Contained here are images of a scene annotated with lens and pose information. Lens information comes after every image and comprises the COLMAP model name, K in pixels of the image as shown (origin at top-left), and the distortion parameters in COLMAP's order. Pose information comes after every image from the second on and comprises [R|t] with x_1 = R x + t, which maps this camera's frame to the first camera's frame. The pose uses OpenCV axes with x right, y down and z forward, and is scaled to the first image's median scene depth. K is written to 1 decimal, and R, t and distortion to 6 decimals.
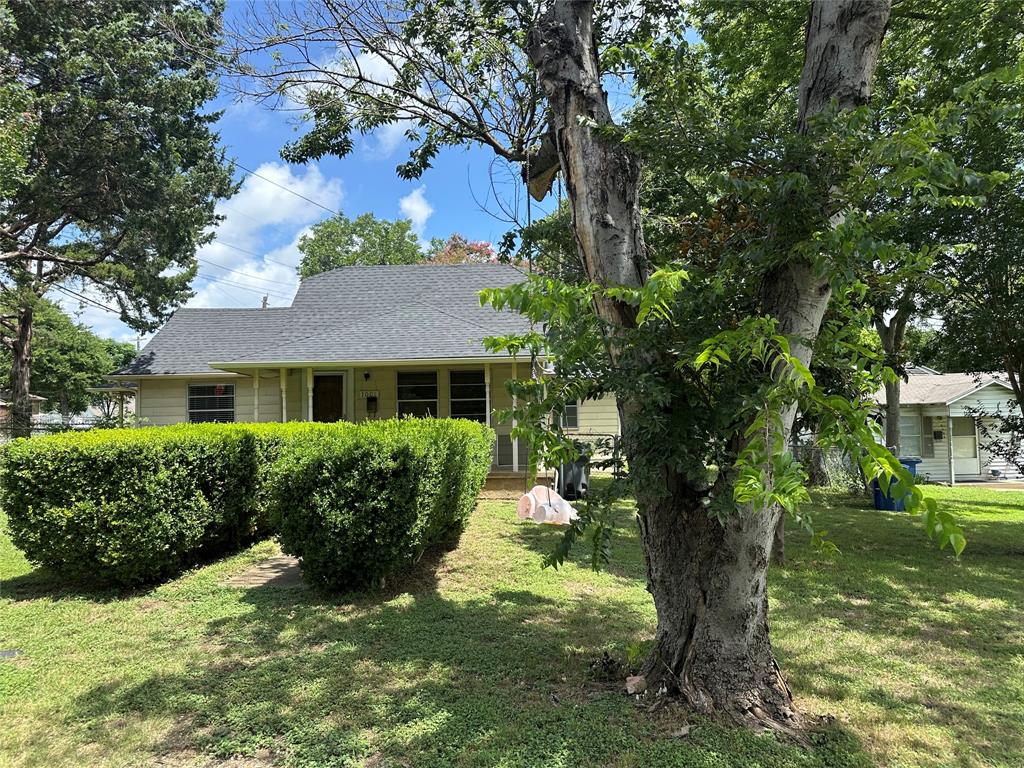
lens RADIAL K [[716.7, 0, 511.3], [0, 716.7, 378.8], [0, 0, 1]] dist [0.008873, -0.002156]
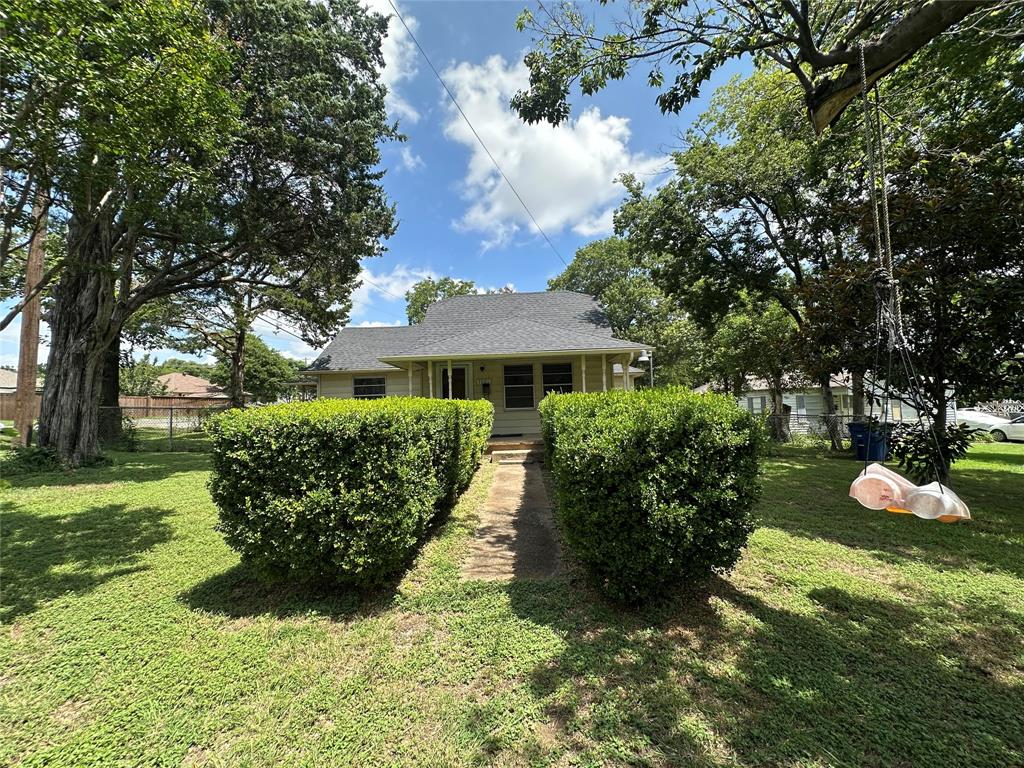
lens RADIAL K [[400.7, 0, 509.7], [0, 400.7, 380.0], [0, 0, 1]] dist [0.011331, -0.003609]
pose [[0.999929, -0.010764, -0.005134, -0.380193], [0.010749, 0.999938, -0.002870, 0.055776], [0.005165, 0.002815, 0.999983, 0.563149]]
